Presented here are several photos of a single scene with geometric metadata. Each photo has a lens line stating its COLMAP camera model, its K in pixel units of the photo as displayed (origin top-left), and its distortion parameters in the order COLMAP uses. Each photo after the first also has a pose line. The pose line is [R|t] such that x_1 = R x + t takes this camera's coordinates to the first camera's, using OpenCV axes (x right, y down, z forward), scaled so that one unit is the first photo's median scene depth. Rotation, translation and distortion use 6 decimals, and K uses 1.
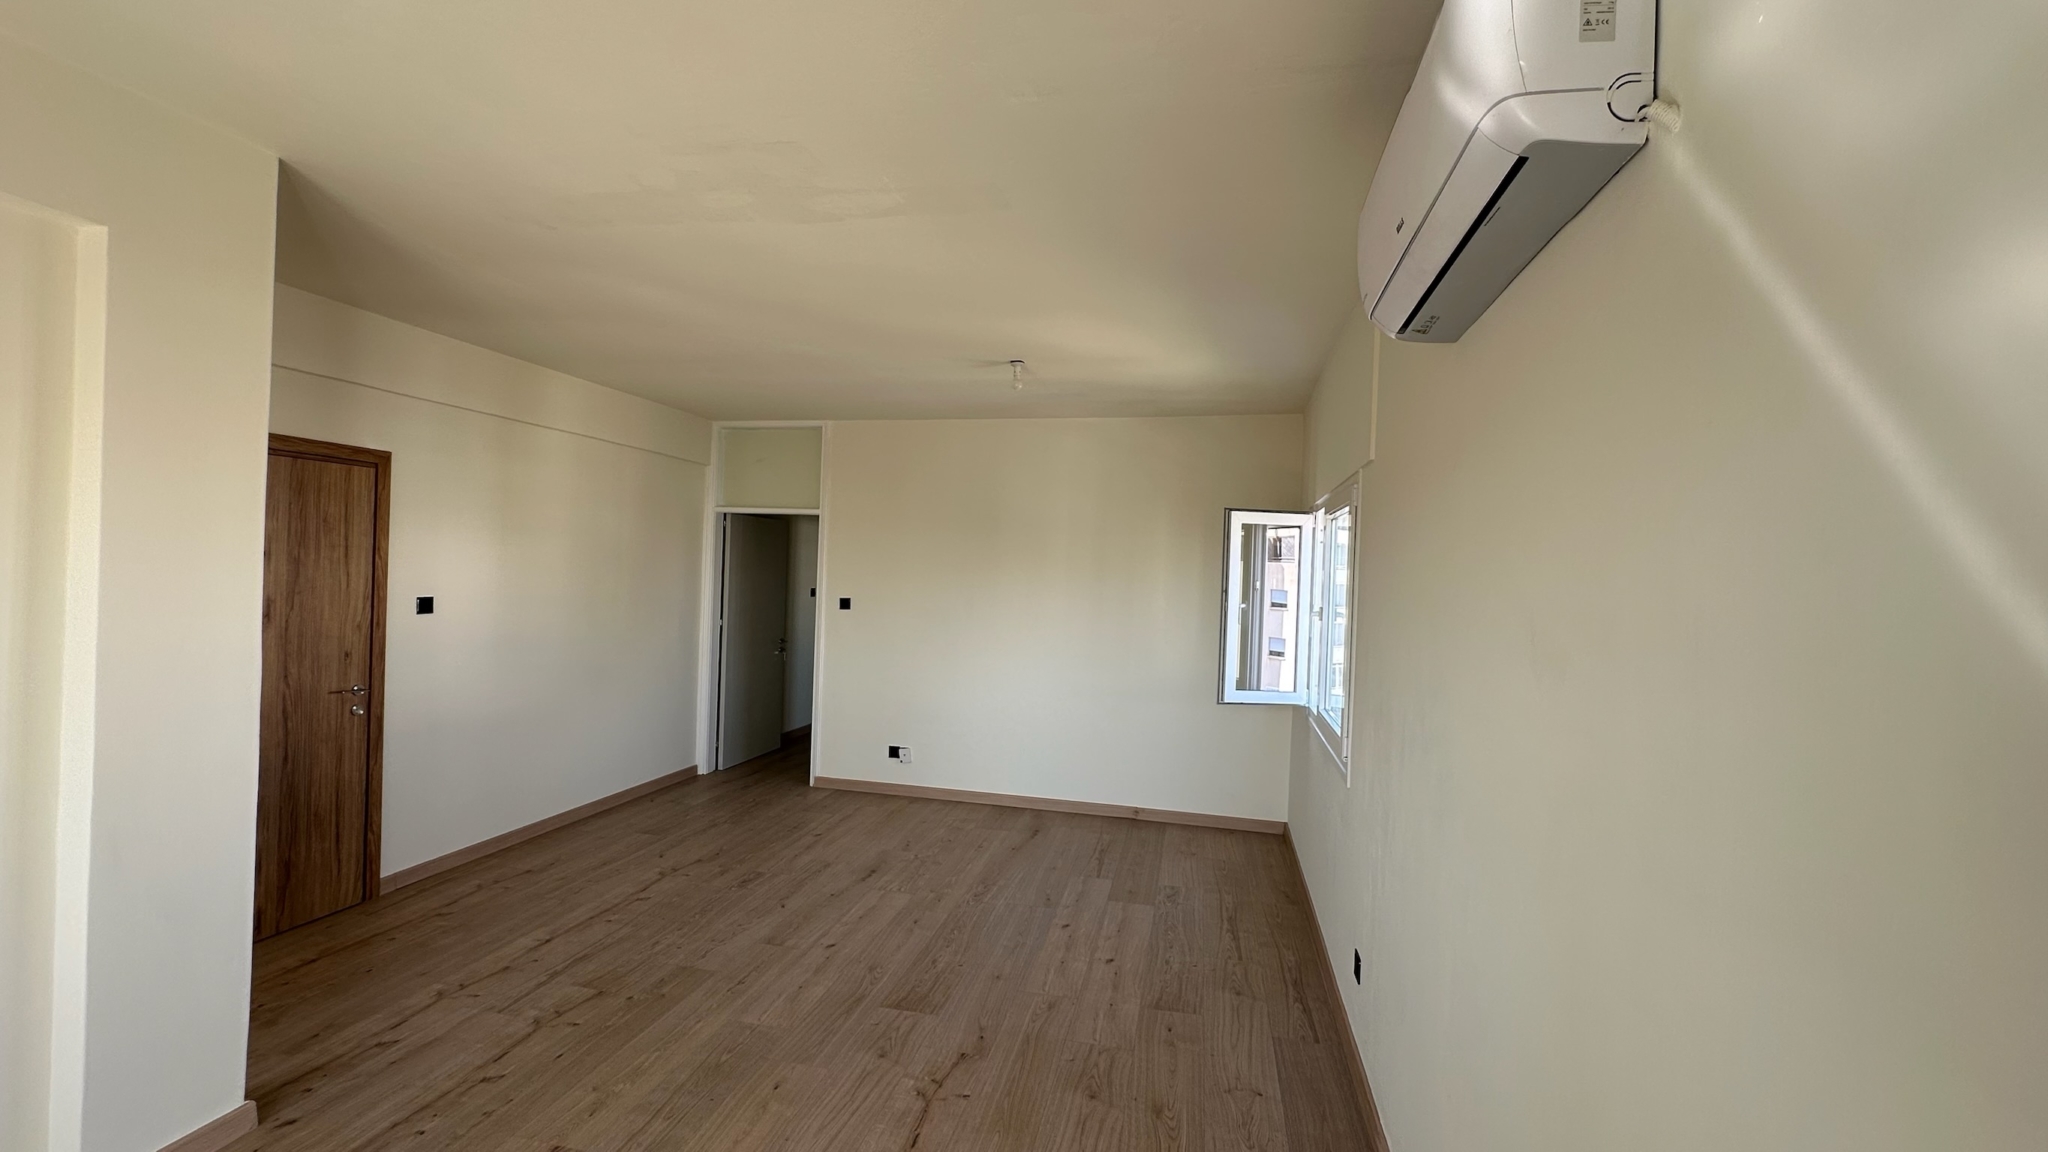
lens RADIAL K [[813.3, 0, 1028.9], [0, 813.3, 562.3], [0, 0, 1]] dist [-0.002107, 0.000274]
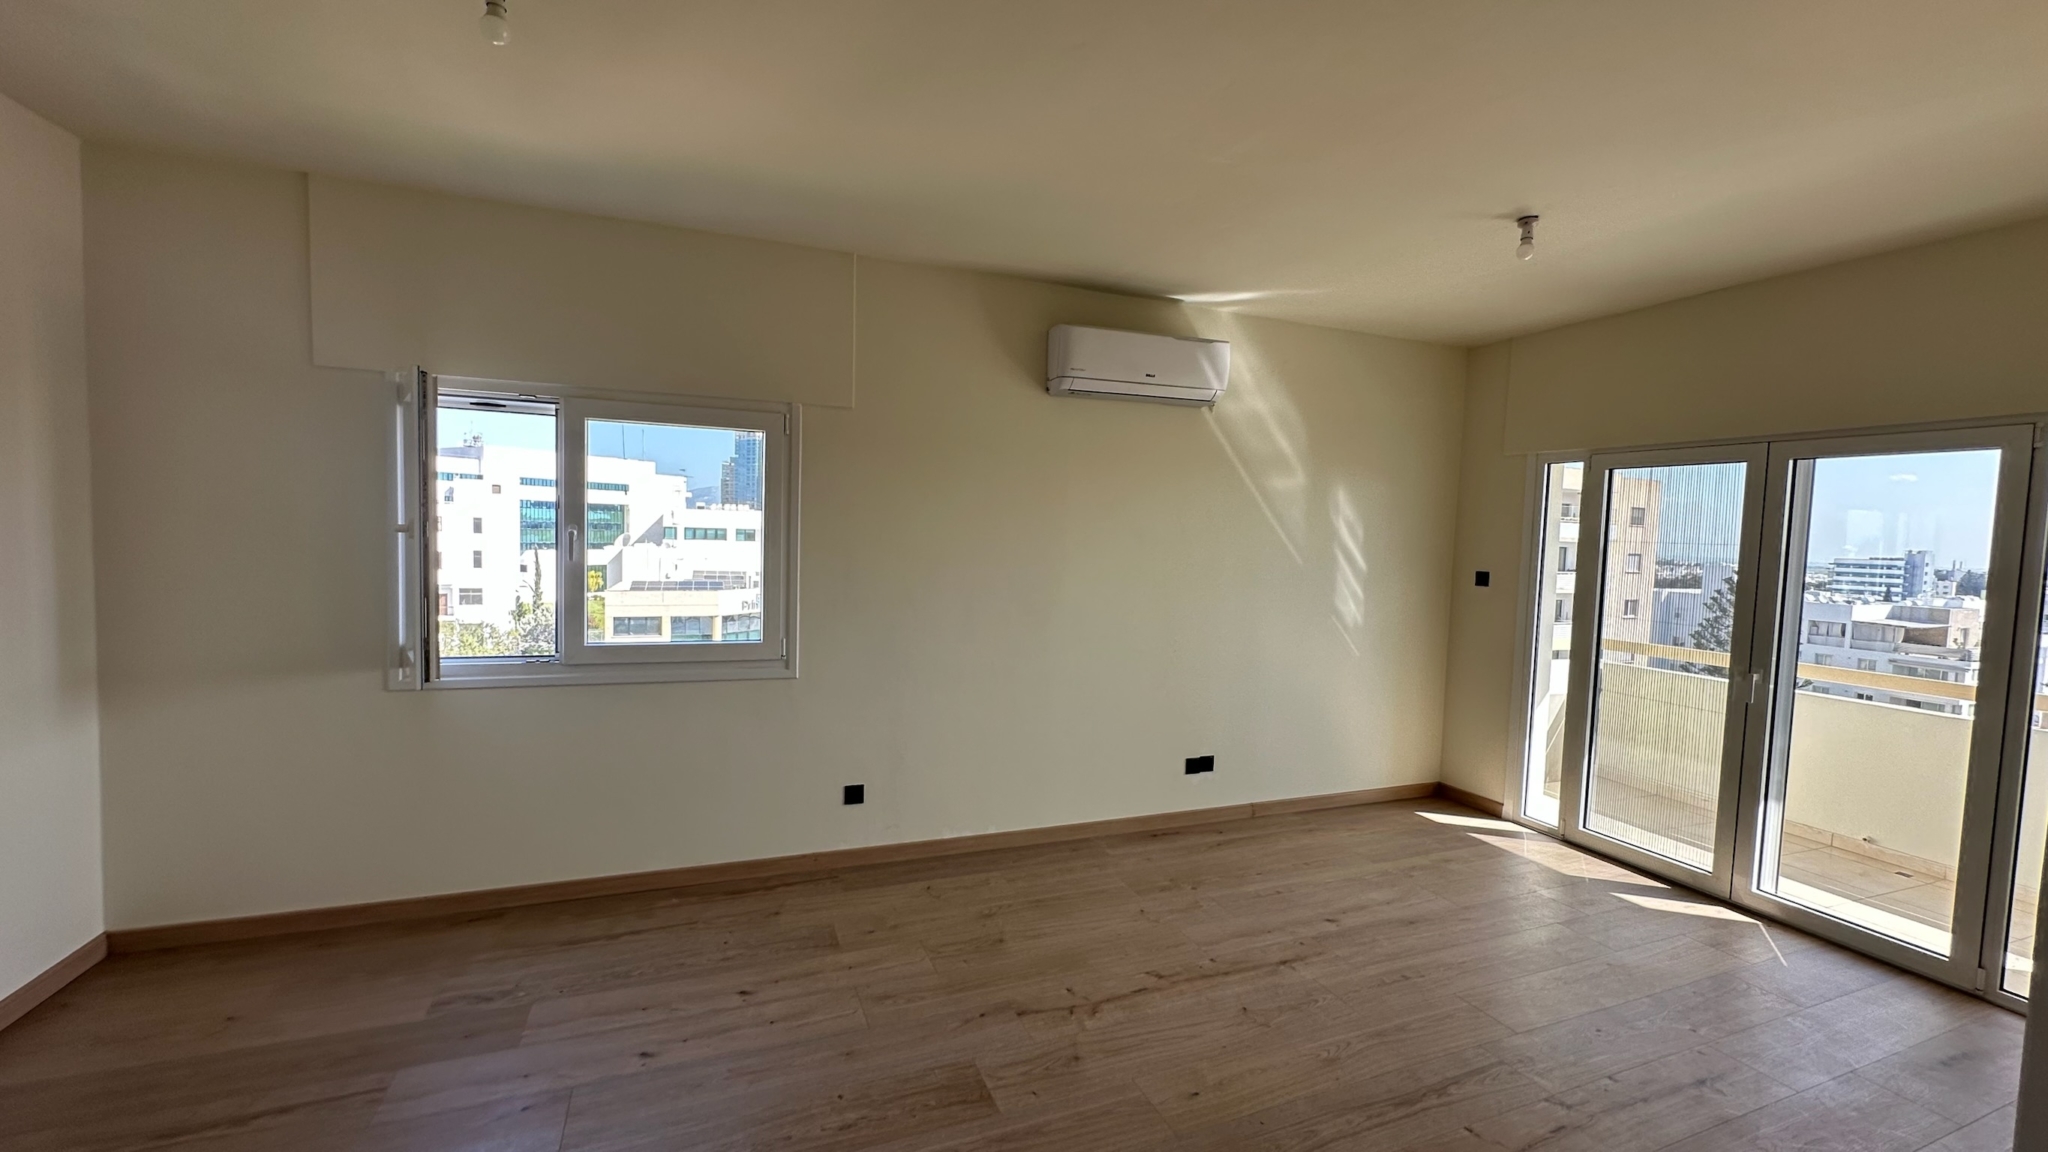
lens RADIAL K [[813.3, 0, 1023.5], [0, 813.3, 575.2], [0, 0, 1]] dist [-0.002107, 0.000274]
pose [[-0.558256, -0.099285, 0.823707, -0.603958], [-0.063868, 0.995011, 0.076647, 0.015276], [-0.827207, -0.009820, -0.561812, 1.135788]]
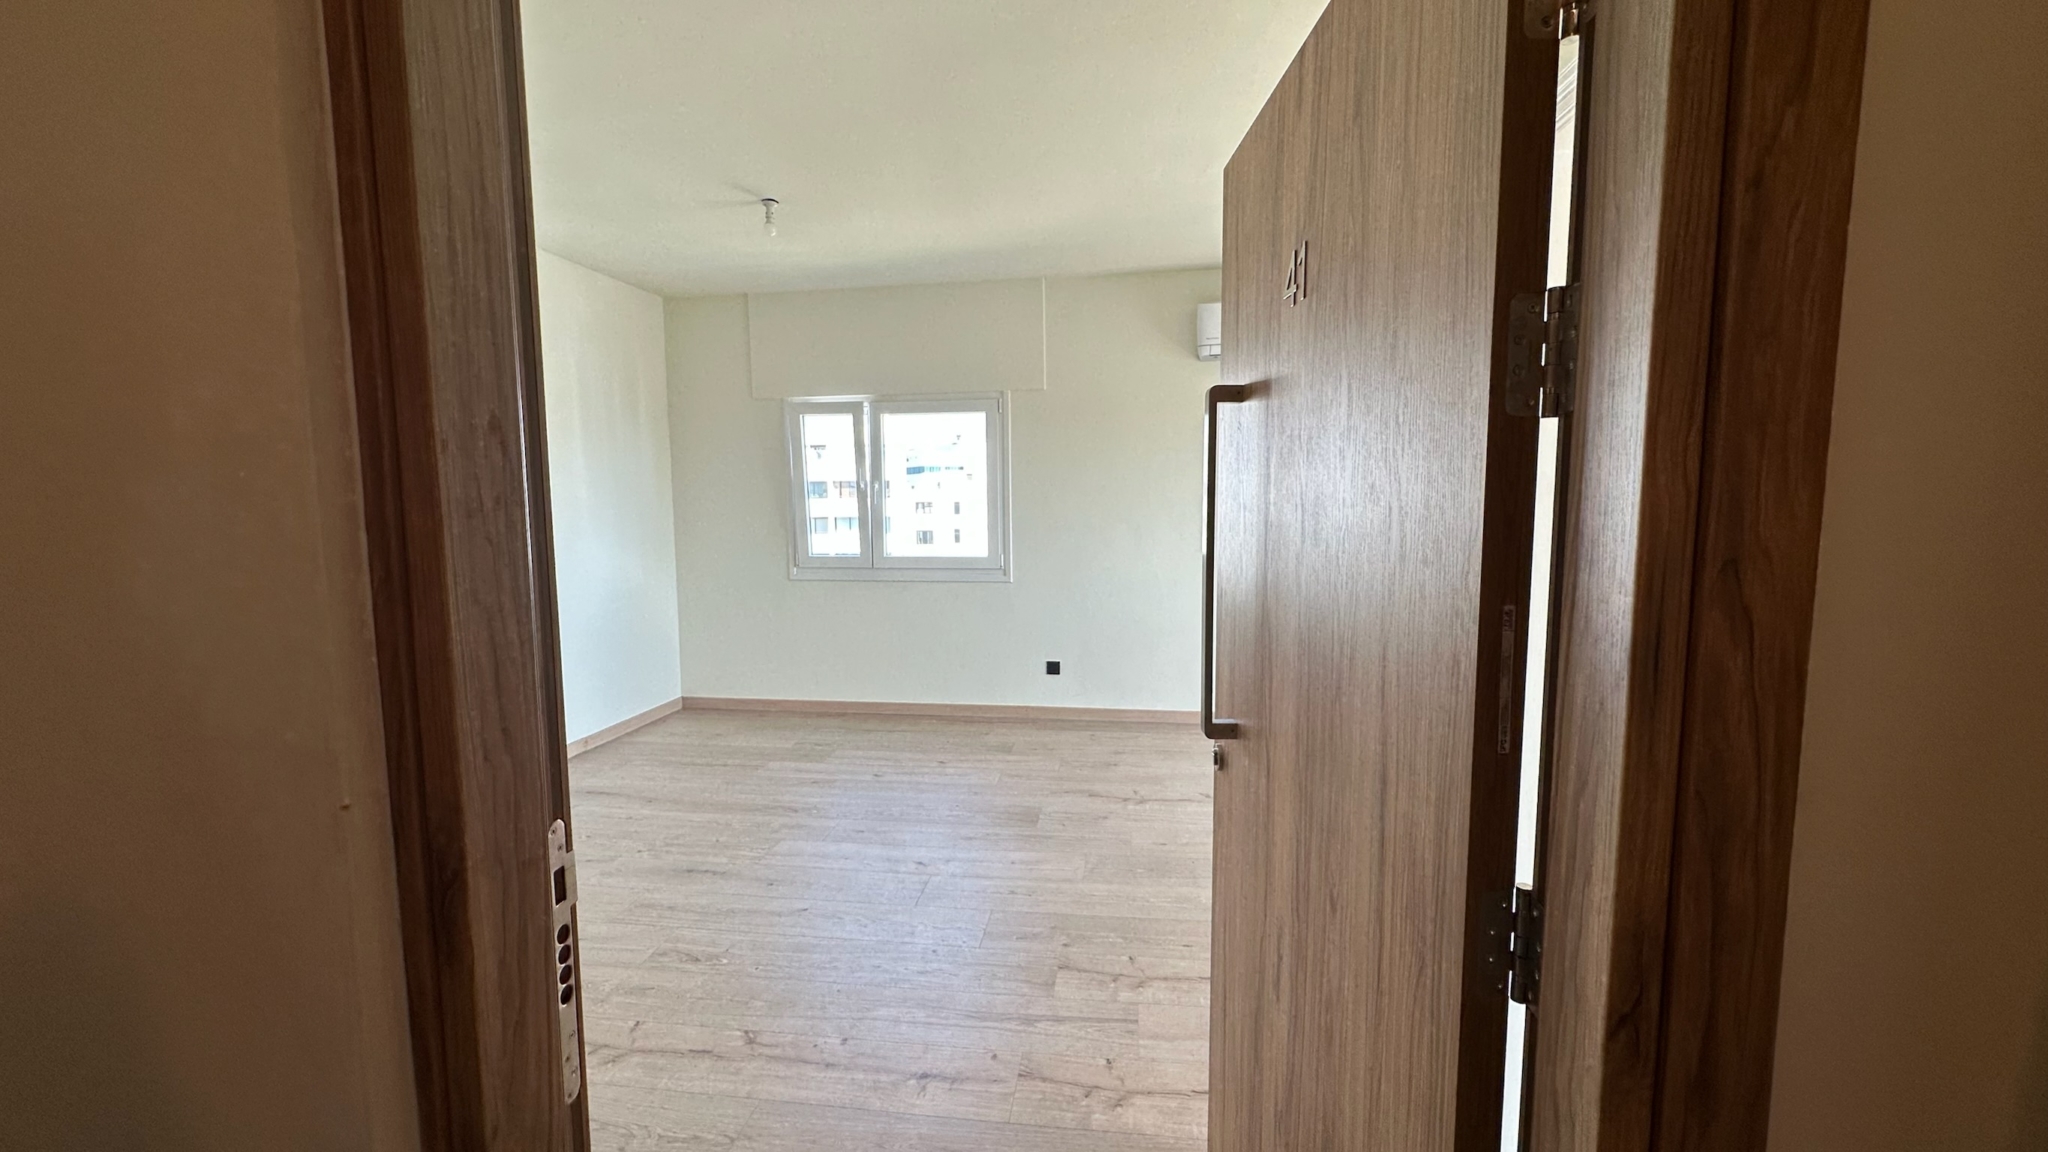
lens RADIAL K [[813.3, 0, 1026.2], [0, 813.3, 571.8], [0, 0, 1]] dist [-0.002107, 0.000274]
pose [[-0.080471, -0.124556, 0.988944, -1.041308], [-0.009629, 0.992212, 0.124185, 0.037199], [-0.996710, 0.000471, -0.081043, 0.904514]]
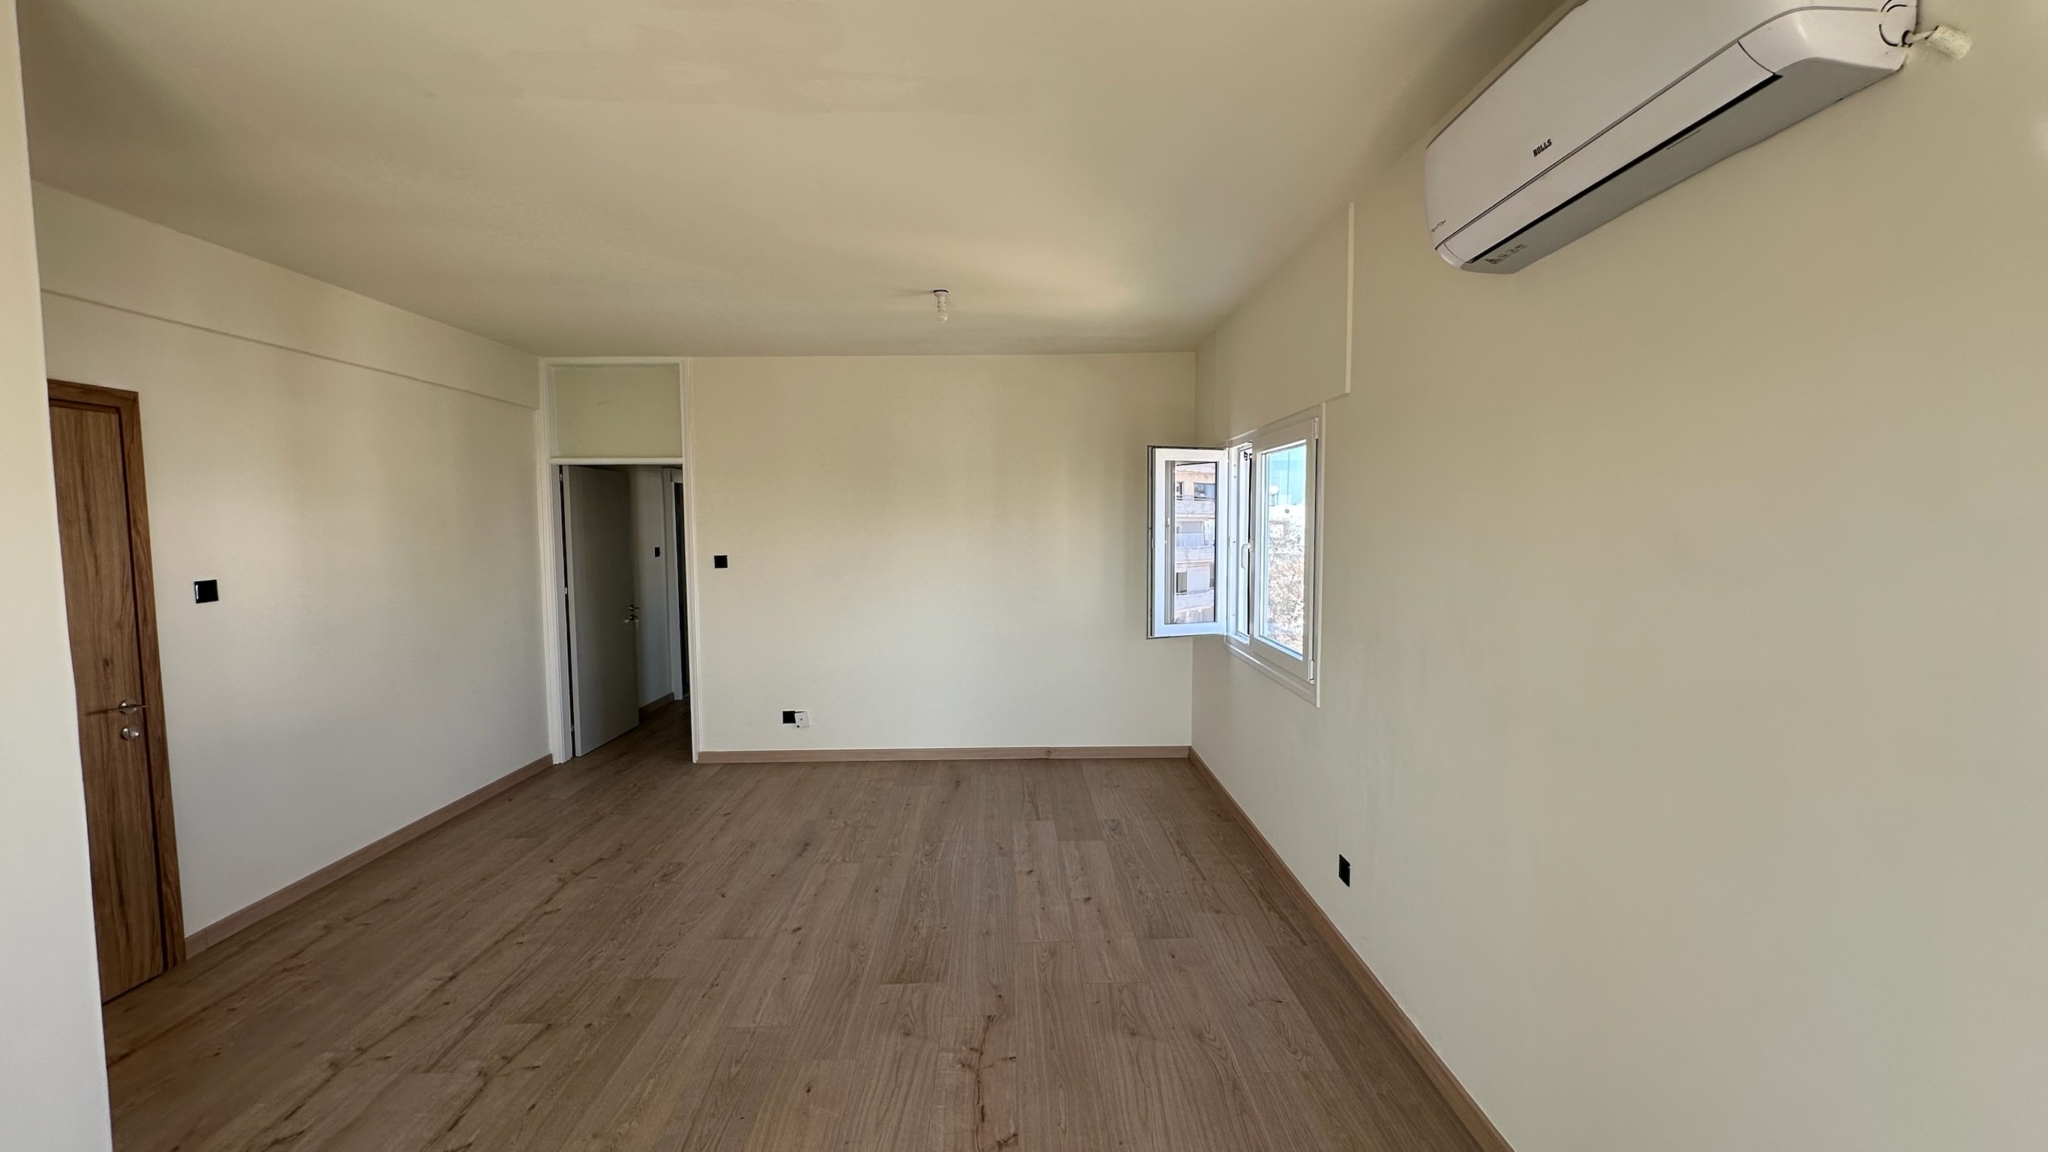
lens RADIAL K [[813.3, 0, 1027.2], [0, 813.3, 565.6], [0, 0, 1]] dist [-0.002107, 0.000274]
pose [[0.970461, -0.055149, 0.234871, -0.173807], [0.038095, 0.996338, 0.076540, -0.001983], [-0.238232, -0.065332, 0.969008, 0.063704]]
